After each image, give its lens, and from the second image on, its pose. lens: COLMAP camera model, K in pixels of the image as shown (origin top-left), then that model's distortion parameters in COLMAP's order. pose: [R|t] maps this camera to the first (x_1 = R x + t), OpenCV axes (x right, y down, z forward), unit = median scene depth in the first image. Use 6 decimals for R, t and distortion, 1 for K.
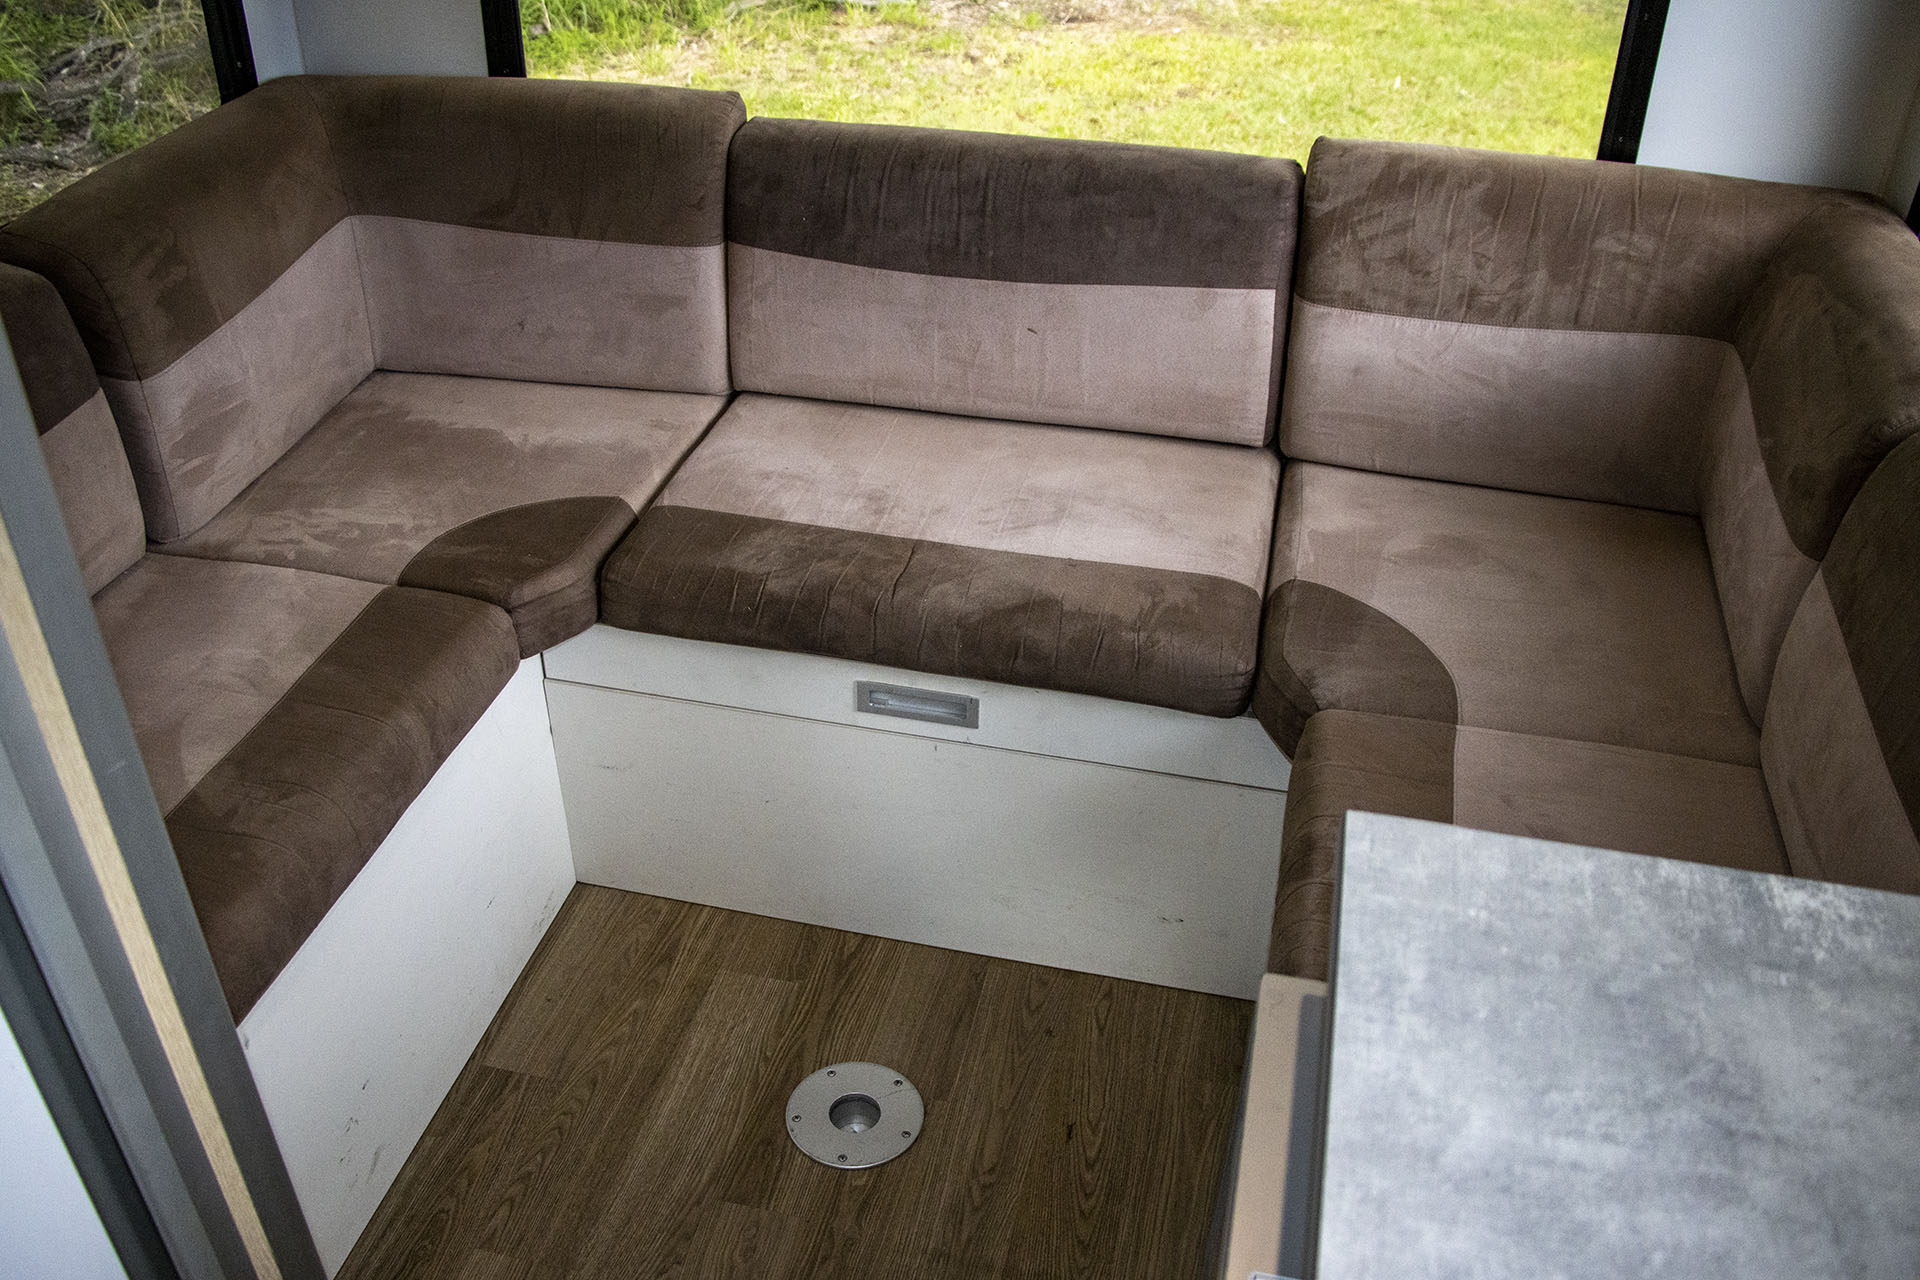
lens RADIAL K [[1646.7, 0, 960.0], [0, 1646.7, 640.0], [0, 0, 1]] dist [-0.189135, 0.176641]
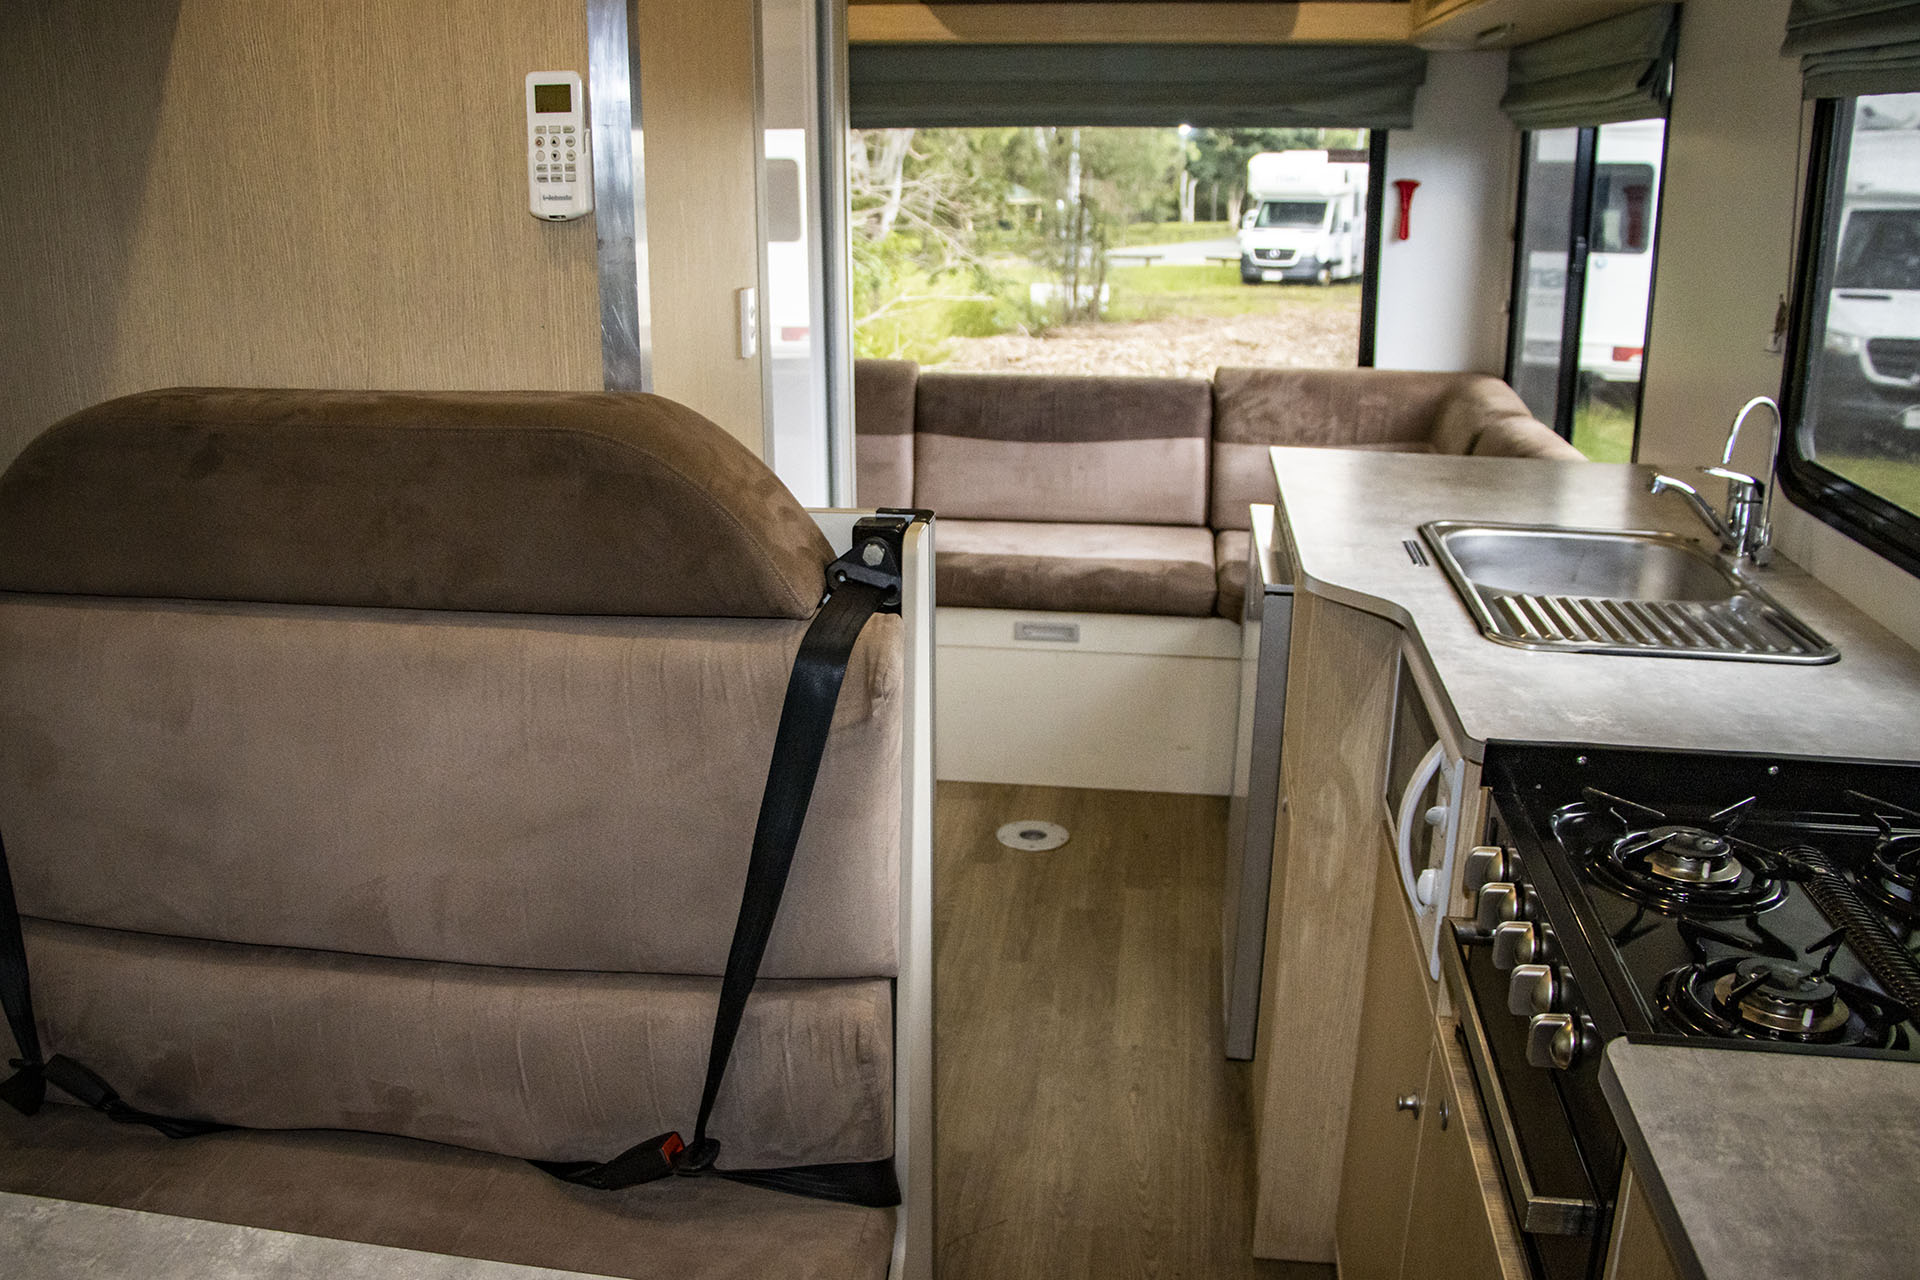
lens RADIAL K [[1667.5, 0, 922.7], [0, 1667.5, 631.7], [0, 0, 1]] dist [-0.192720, 0.160052]
pose [[0.997118, -0.036133, 0.066703, -0.293589], [0.054320, 0.953855, -0.295313, 0.592242], [-0.052955, 0.298085, 0.953069, -0.843386]]
